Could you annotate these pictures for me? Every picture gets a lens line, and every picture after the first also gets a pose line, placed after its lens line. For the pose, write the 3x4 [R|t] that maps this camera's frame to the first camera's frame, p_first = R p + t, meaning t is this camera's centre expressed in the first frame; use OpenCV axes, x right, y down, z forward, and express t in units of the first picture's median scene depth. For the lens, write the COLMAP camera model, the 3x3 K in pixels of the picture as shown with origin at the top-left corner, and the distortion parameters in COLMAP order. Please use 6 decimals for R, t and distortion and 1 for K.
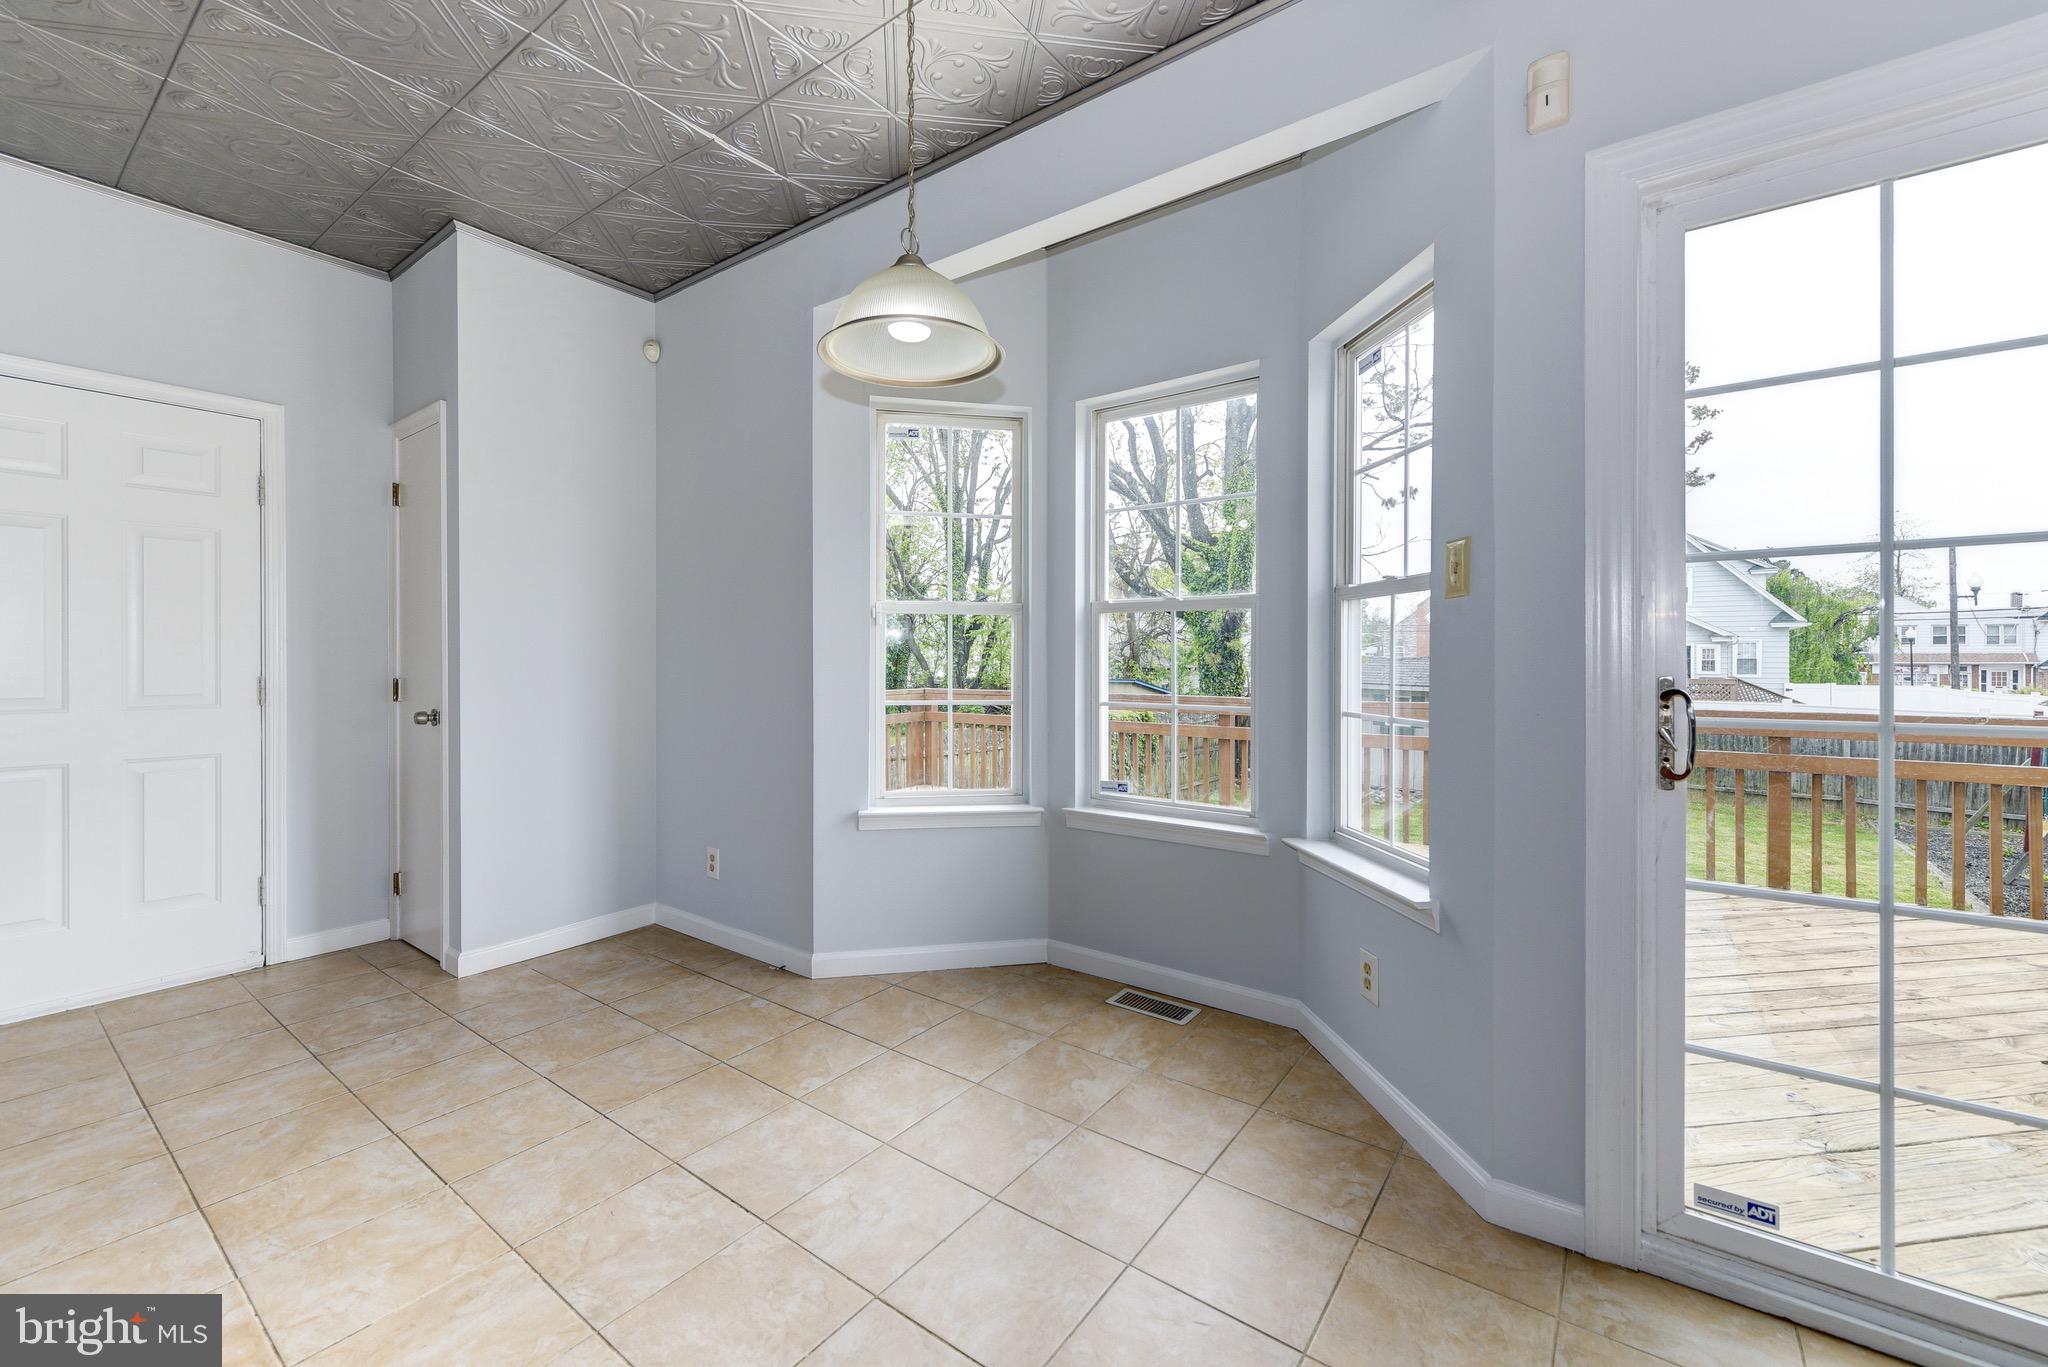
lens RADIAL K [[817.6, 0, 1026.3], [0, 817.6, 655.3], [0, 0, 1]] dist [0.000991, 0.000284]
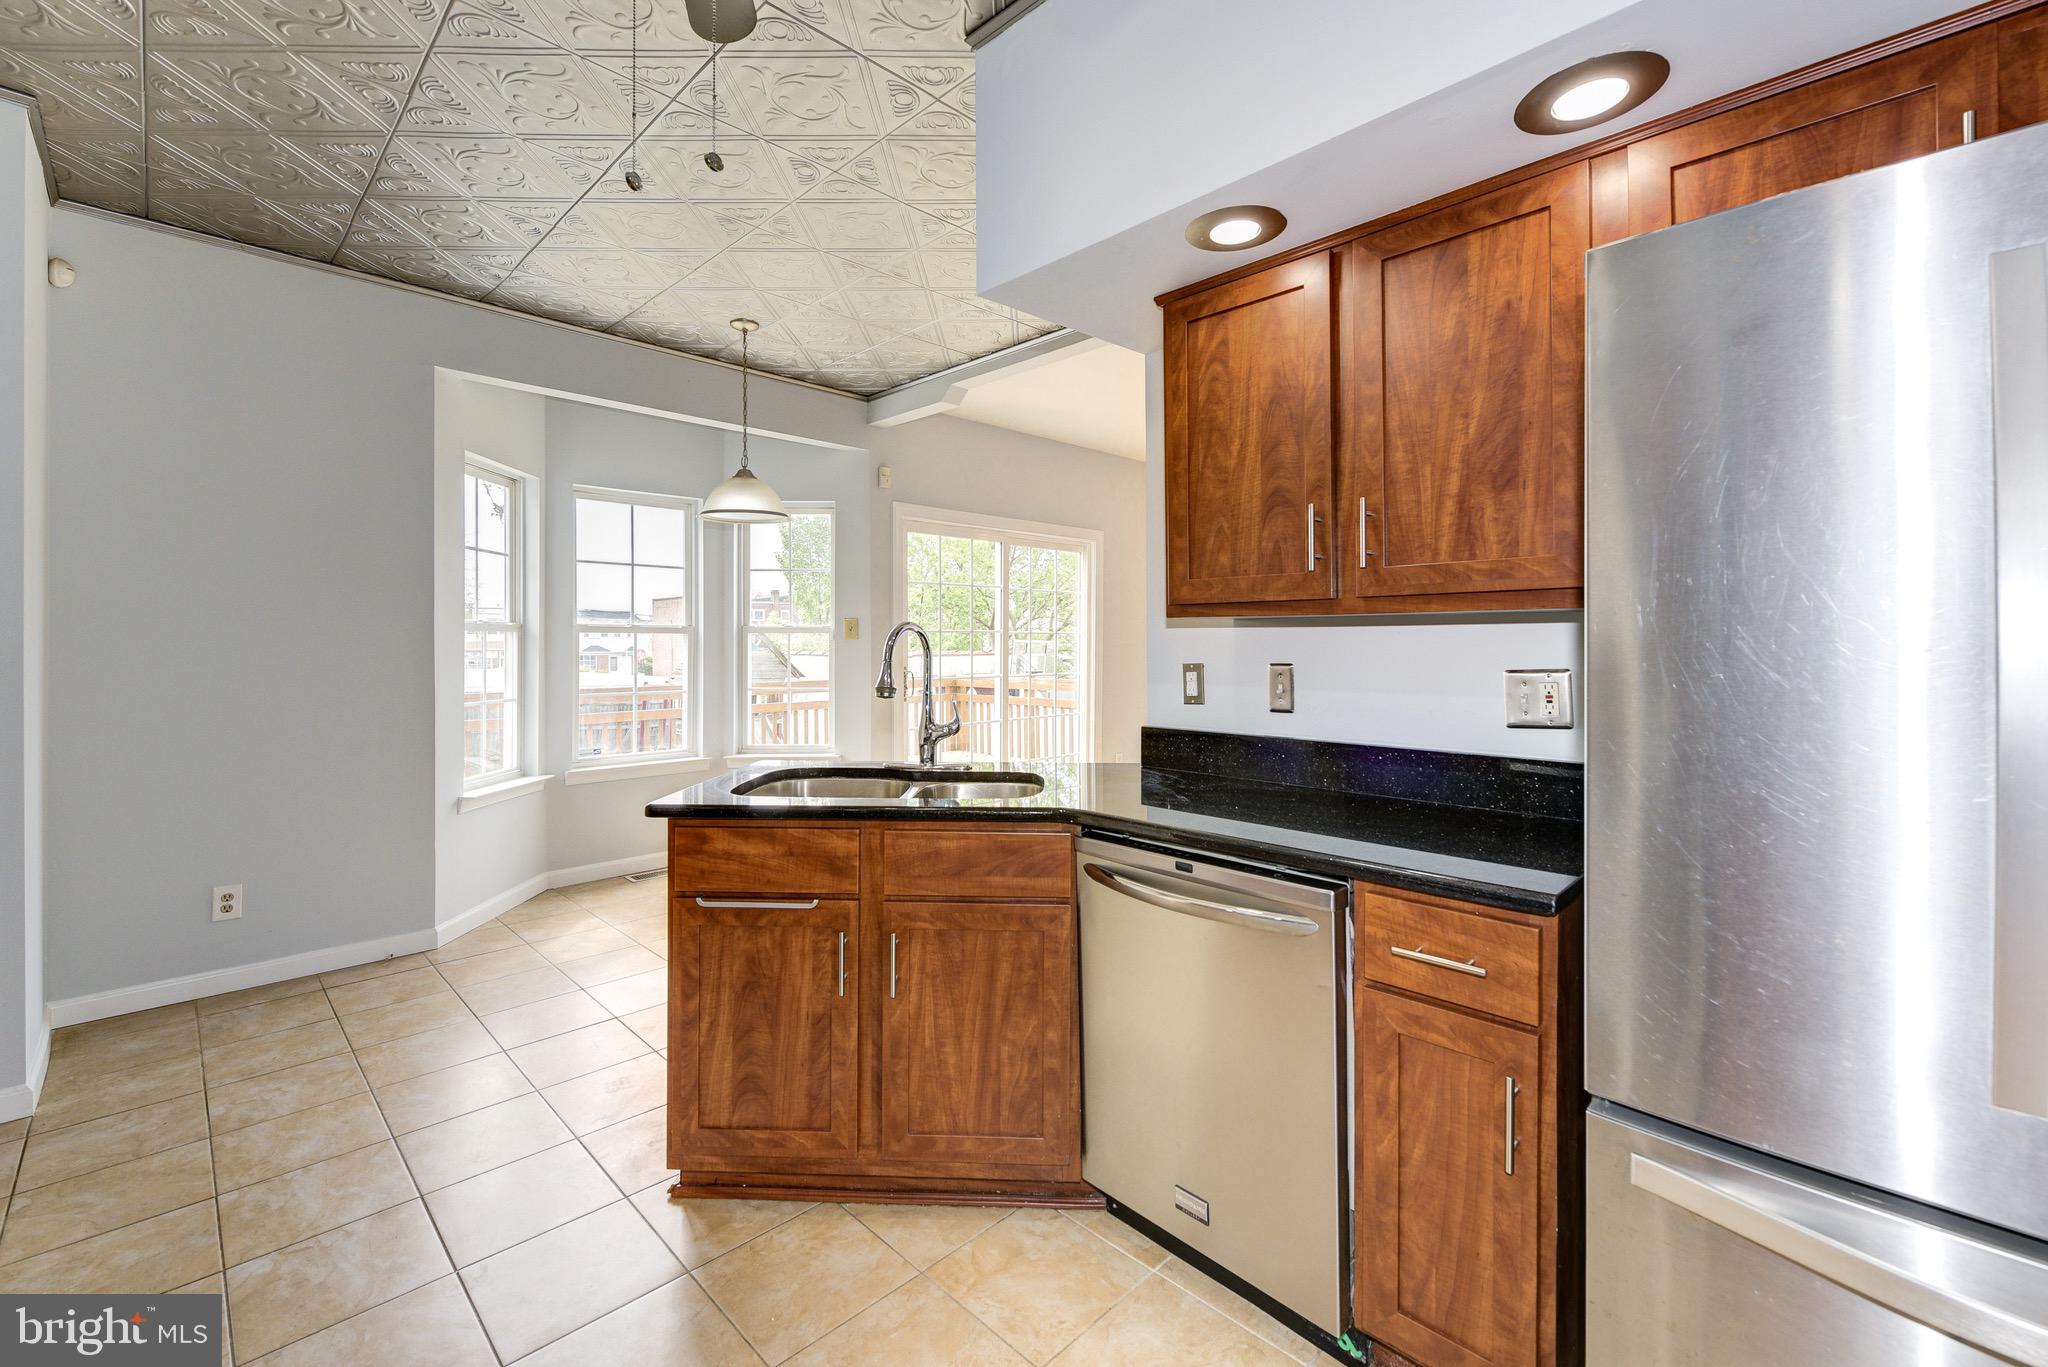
lens RADIAL K [[903.8, 0, 1034.8], [0, 903.8, 655.2], [0, 0, 1]] dist [-0.001619, -0.000743]
pose [[0.111855, -0.001001, 0.993724, -1.387872], [0.003765, 0.999993, 0.000583, -0.014851], [-0.993717, 0.003676, 0.111858, 0.015784]]
